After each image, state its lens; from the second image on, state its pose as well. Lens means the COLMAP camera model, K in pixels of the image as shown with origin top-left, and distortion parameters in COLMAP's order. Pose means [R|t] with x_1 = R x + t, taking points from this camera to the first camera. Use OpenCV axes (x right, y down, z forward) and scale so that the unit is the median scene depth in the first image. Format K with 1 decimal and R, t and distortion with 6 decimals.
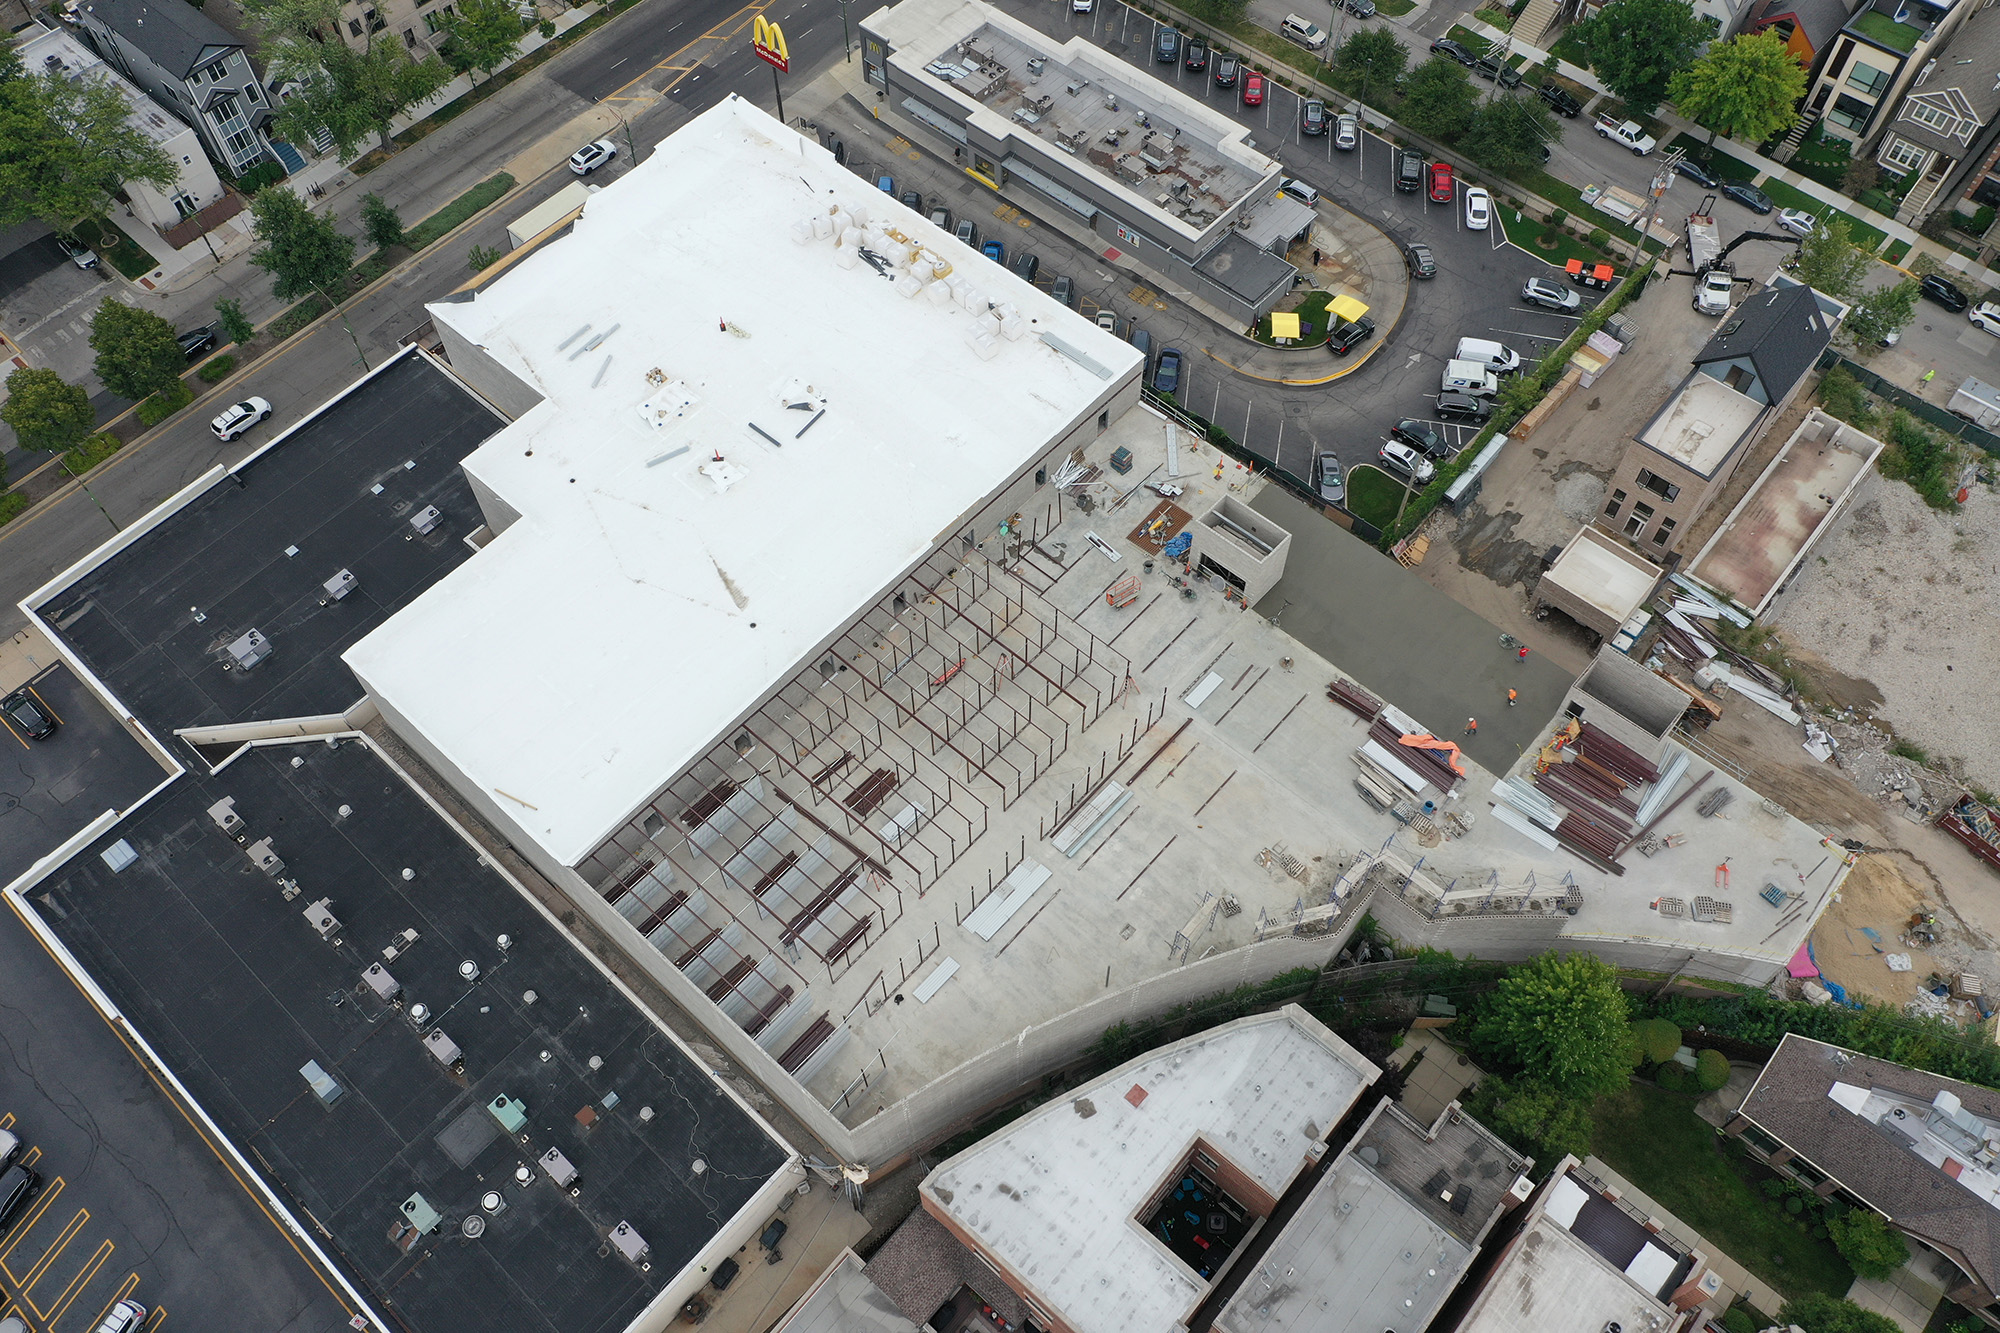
lens RADIAL K [[1575.6, 0, 990.6], [0, 1575.6, 662.6], [0, 0, 1]] dist [0.006029, -0.001960]
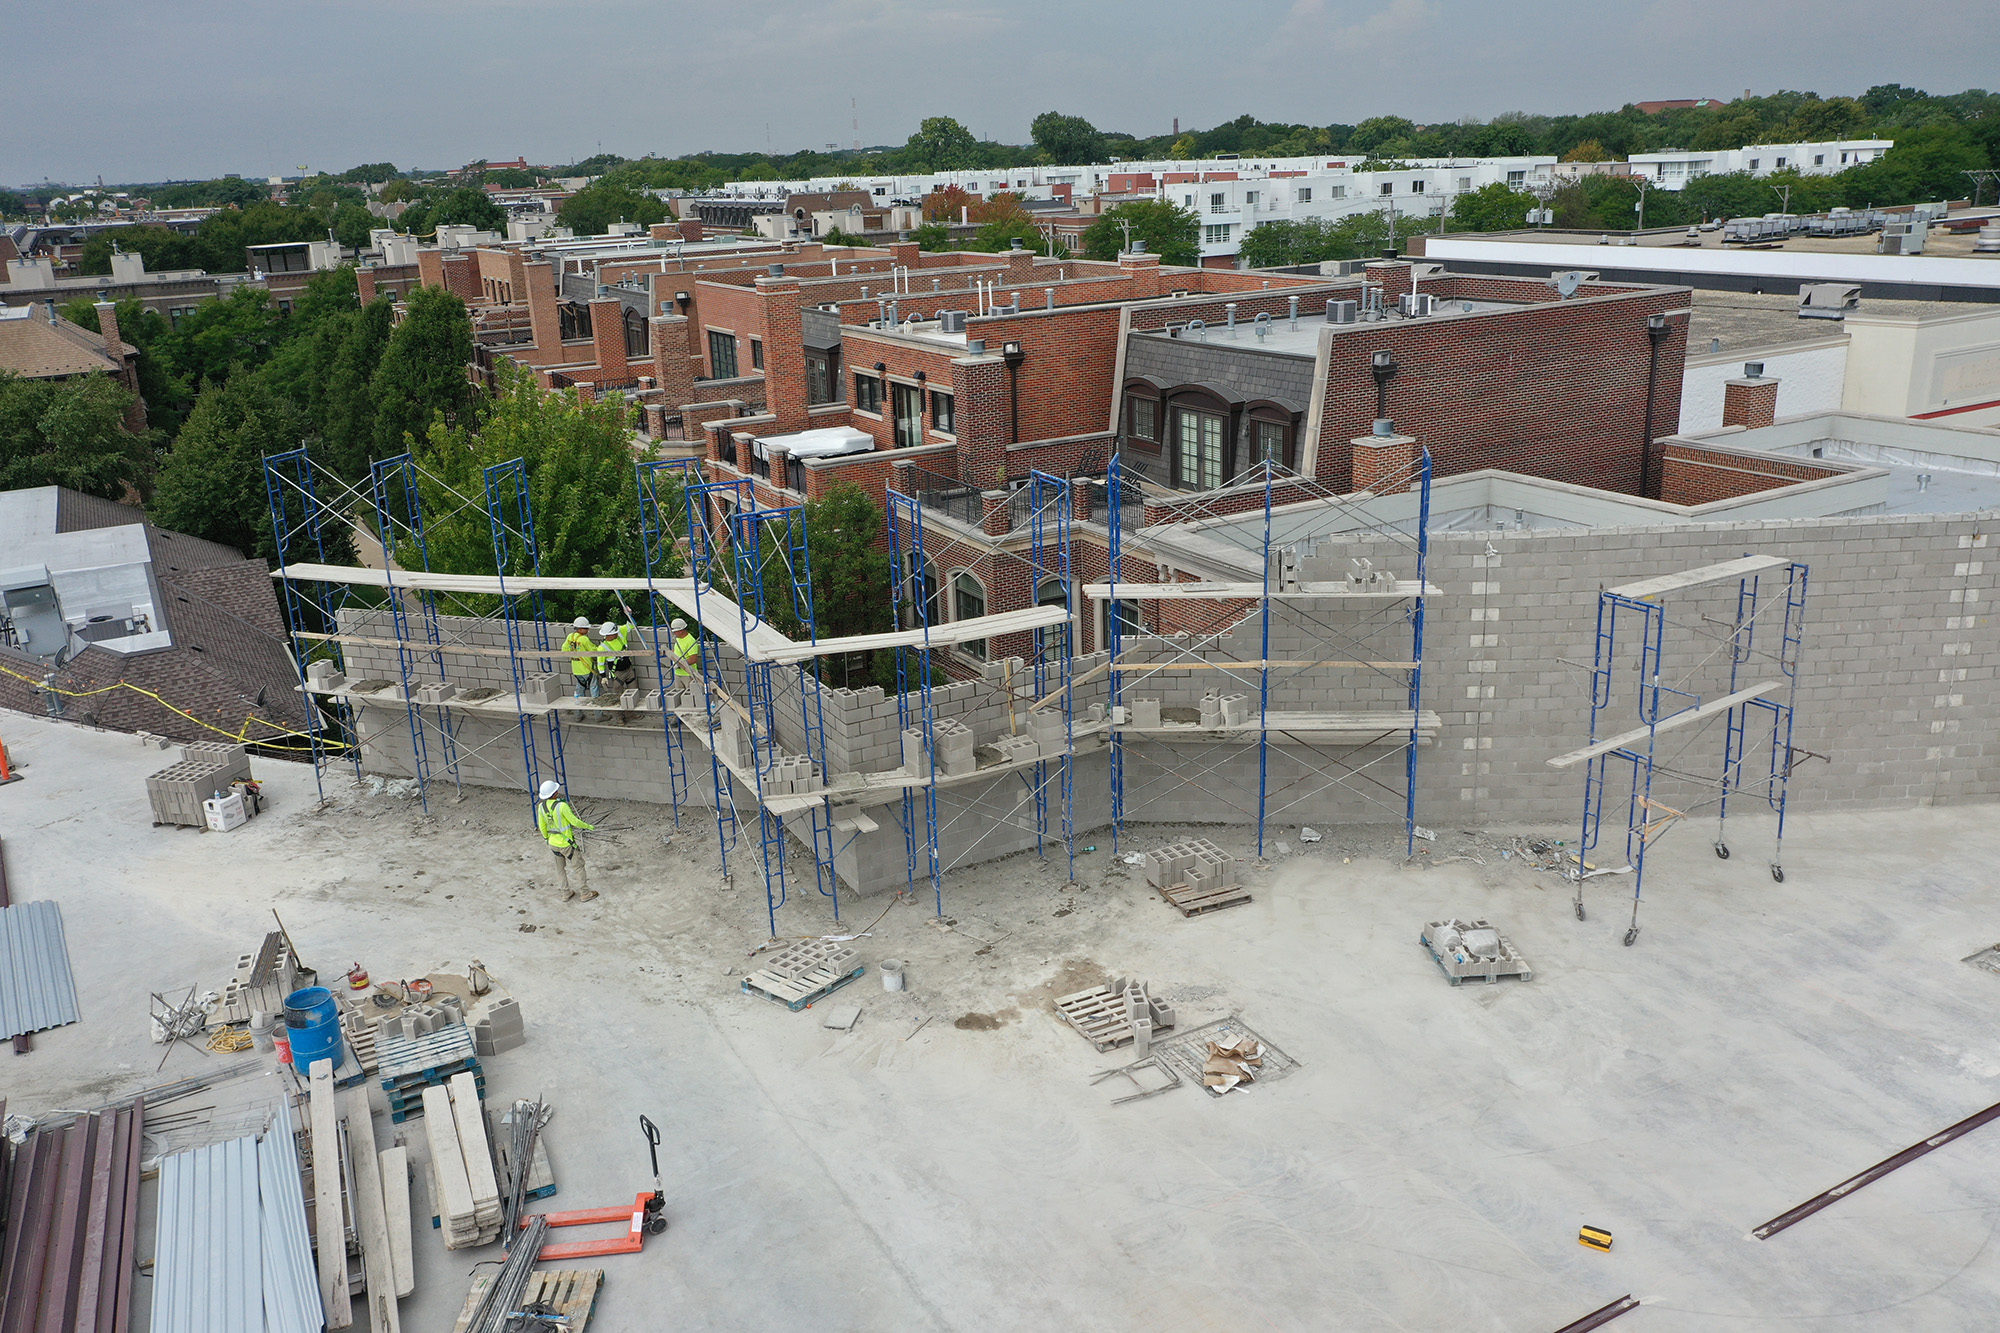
lens RADIAL K [[1586.2, 0, 990.1], [0, 1586.2, 660.7], [0, 0, 1]] dist [0.004716, 0.003664]
pose [[-0.942143, -0.053255, 0.330953, 0.130126], [0.307425, 0.256296, 0.916407, -0.063841], [-0.133625, 0.965130, -0.225096, 0.917256]]
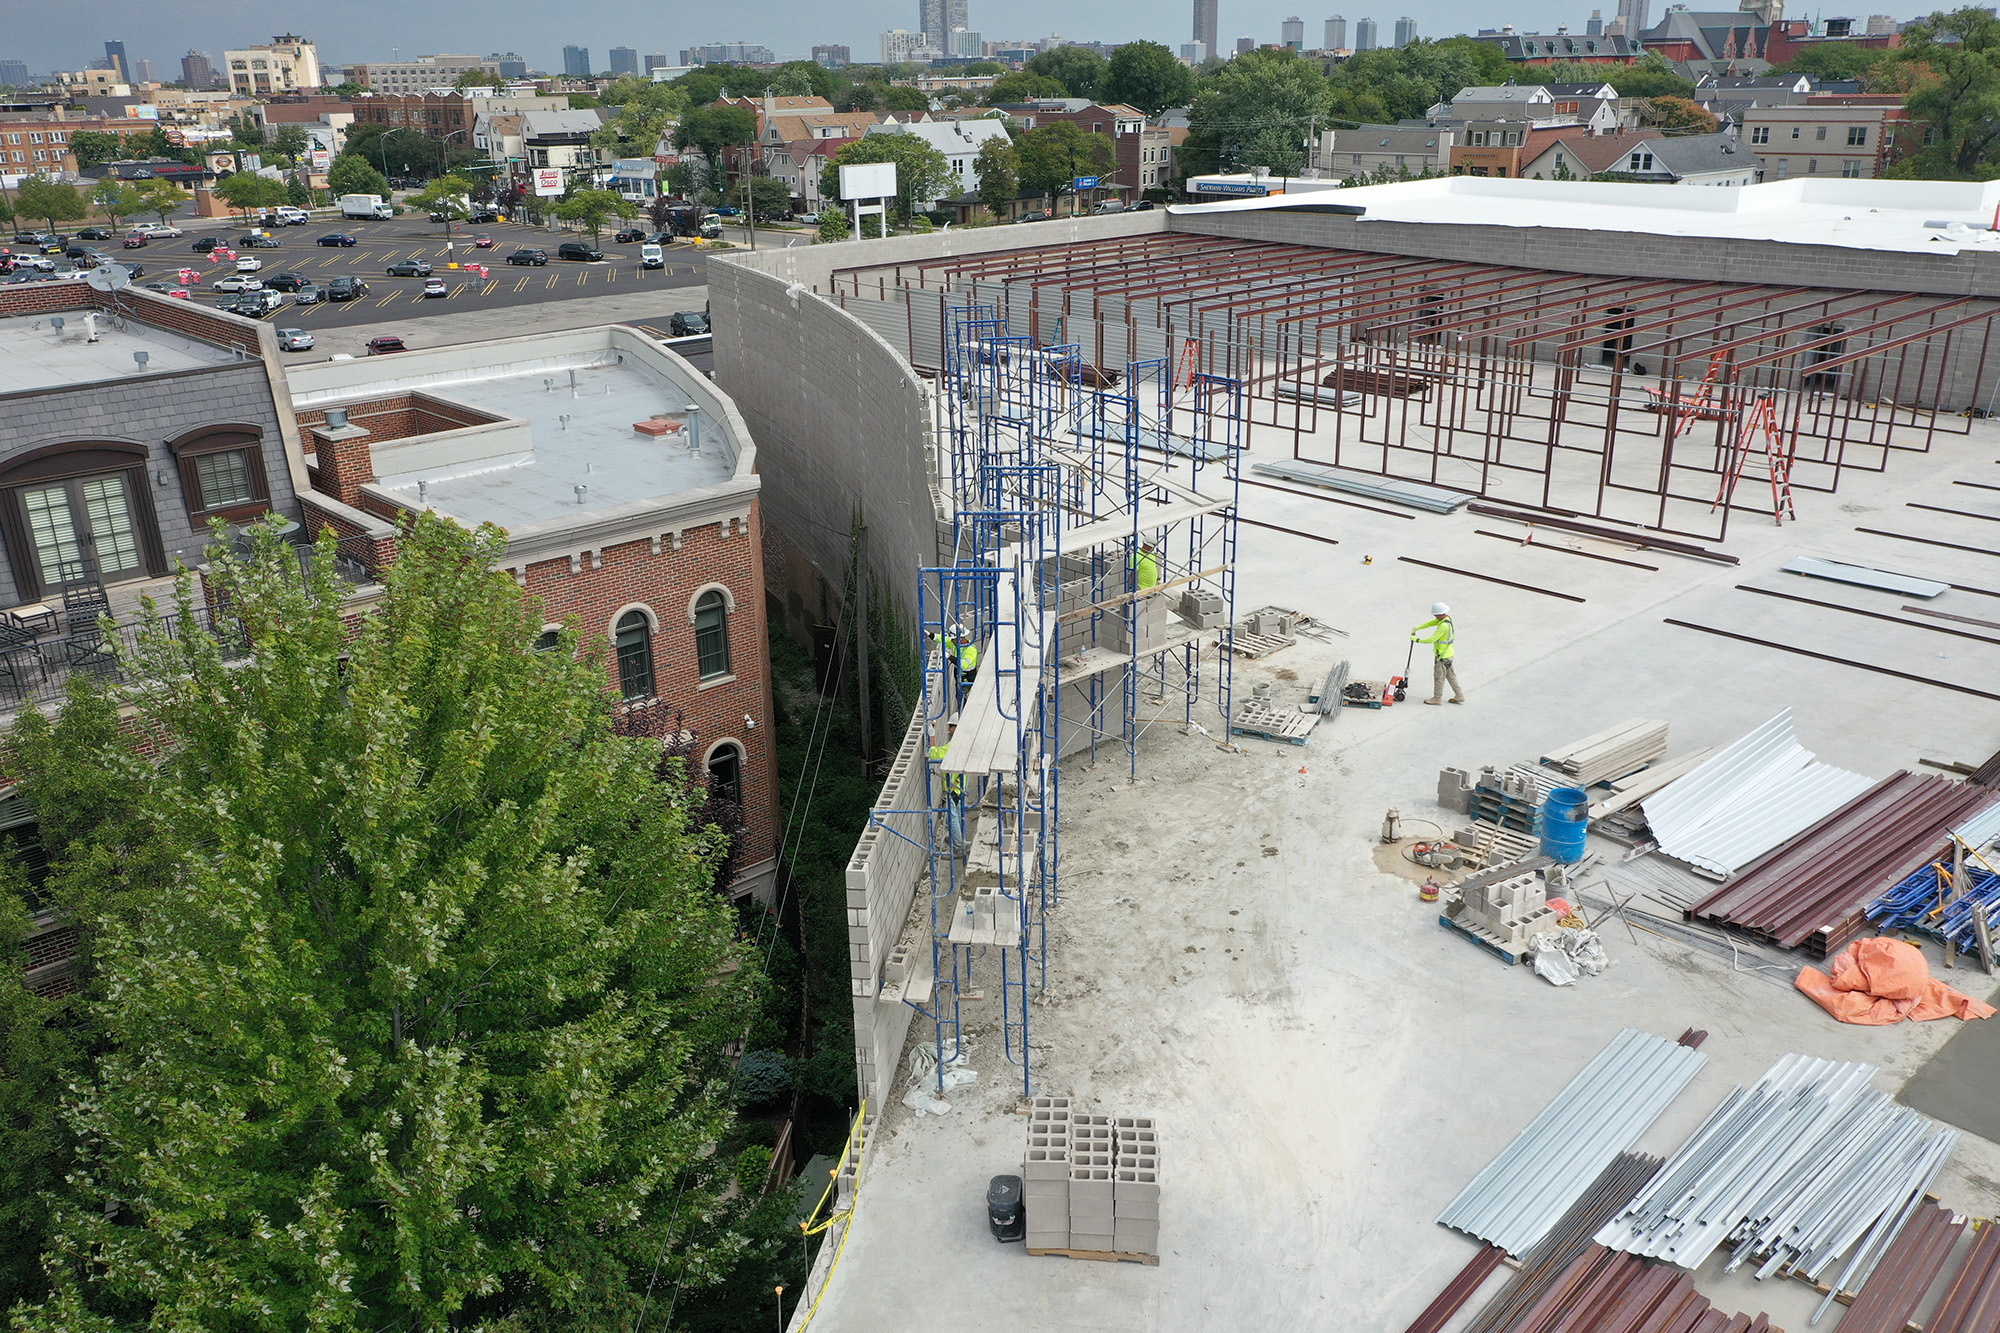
lens RADIAL K [[1586.2, 0, 990.1], [0, 1586.2, 660.7], [0, 0, 1]] dist [0.004716, 0.003664]
pose [[-0.105960, 0.359115, -0.927259, 0.445240], [-0.825831, 0.487635, 0.283224, 0.078195], [0.553874, 0.795769, 0.244898, 0.820246]]
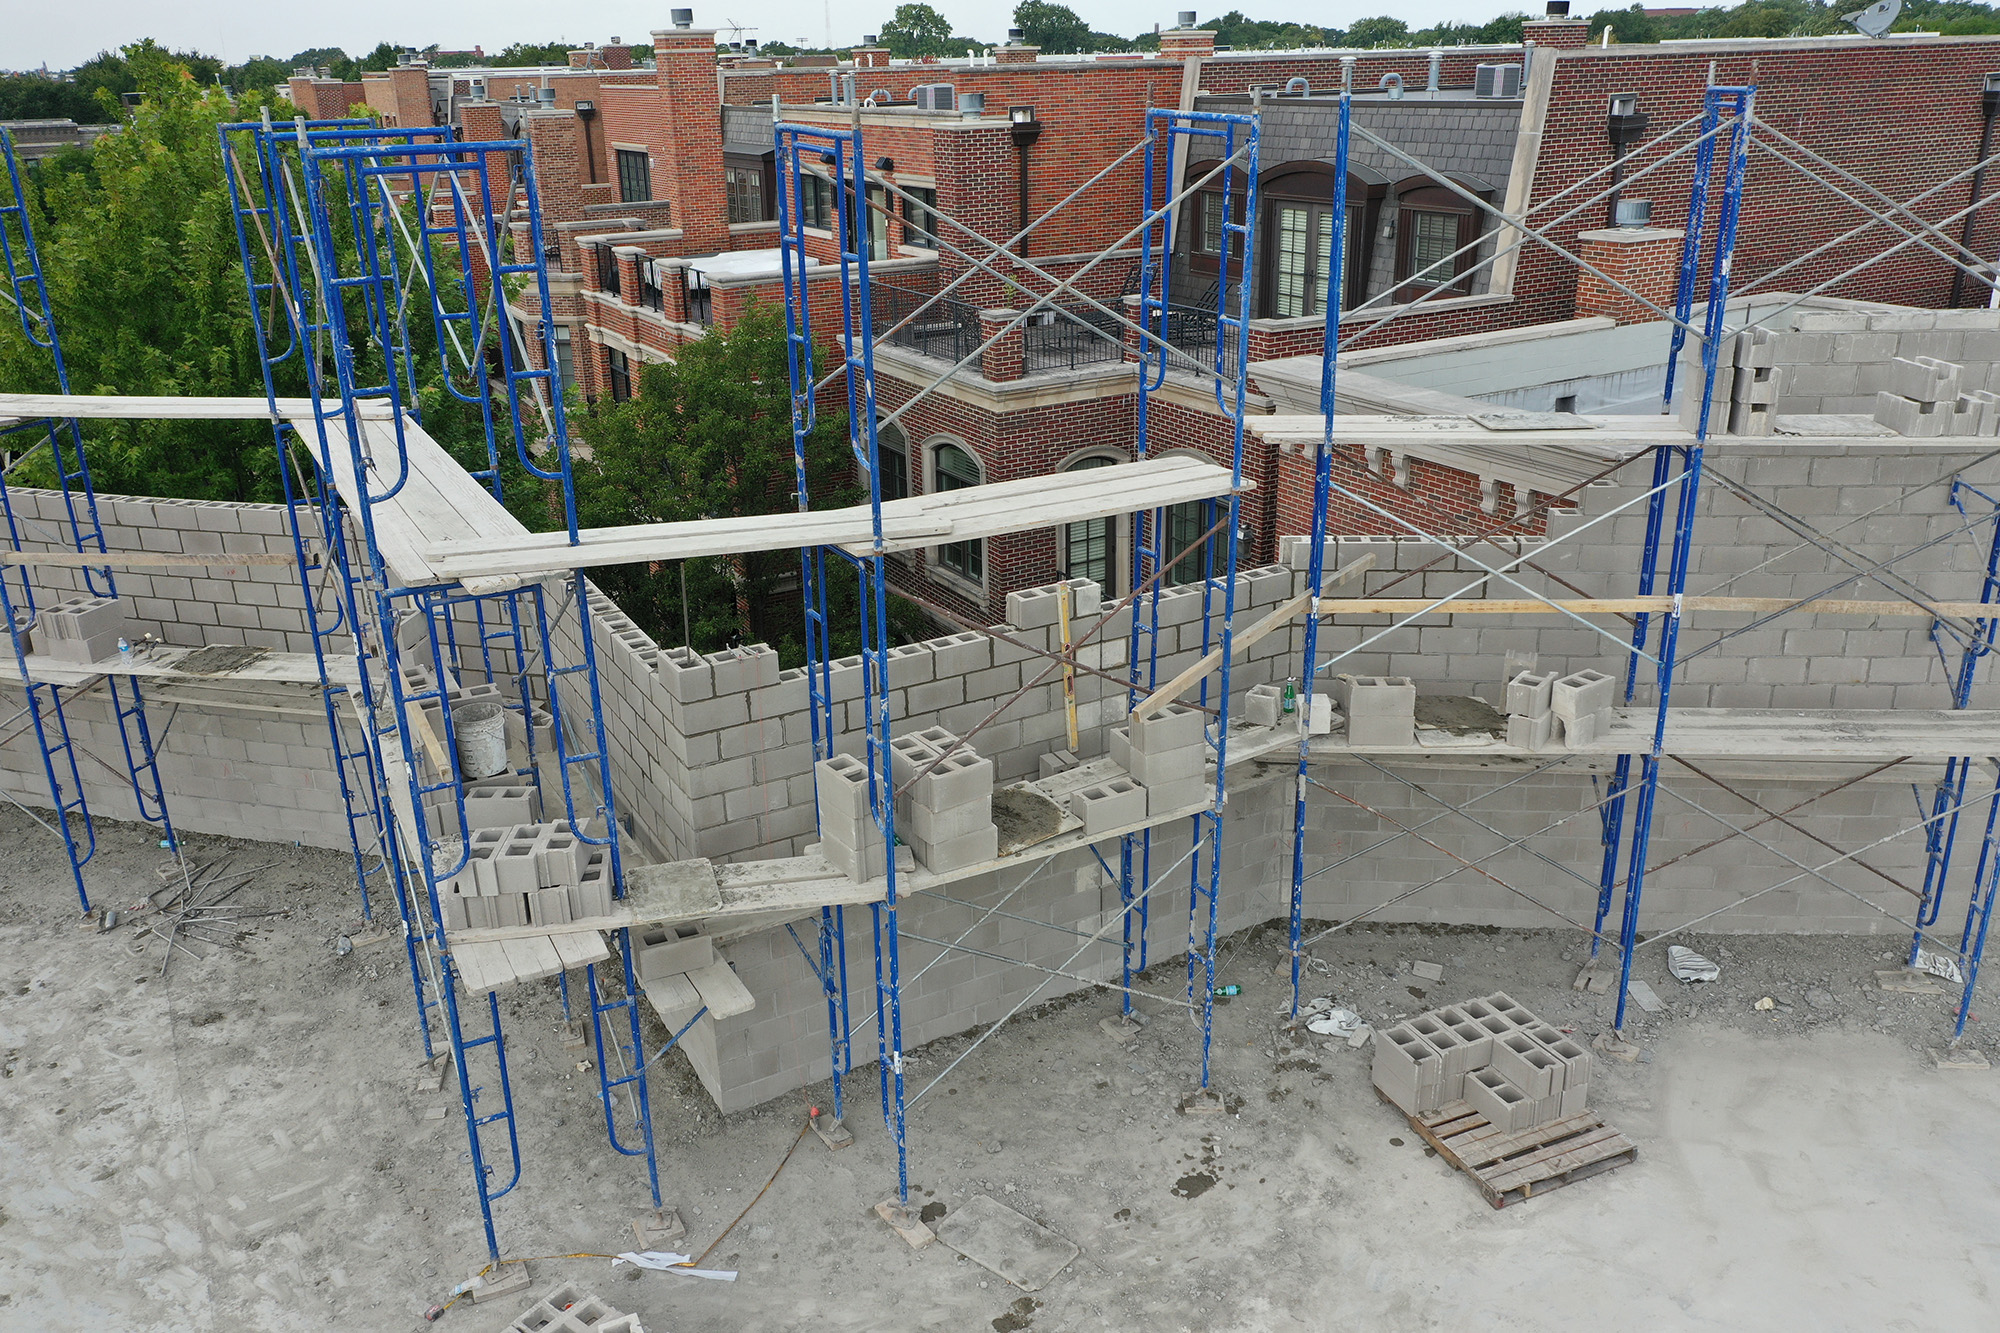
lens RADIAL K [[1586.2, 0, 990.1], [0, 1586.2, 660.7], [0, 0, 1]] dist [0.004716, 0.003664]
pose [[-0.947581, -0.082183, 0.308767, 0.174203], [0.286095, 0.212054, 0.934443, 0.046270], [-0.142271, 0.973796, -0.177426, 0.889952]]
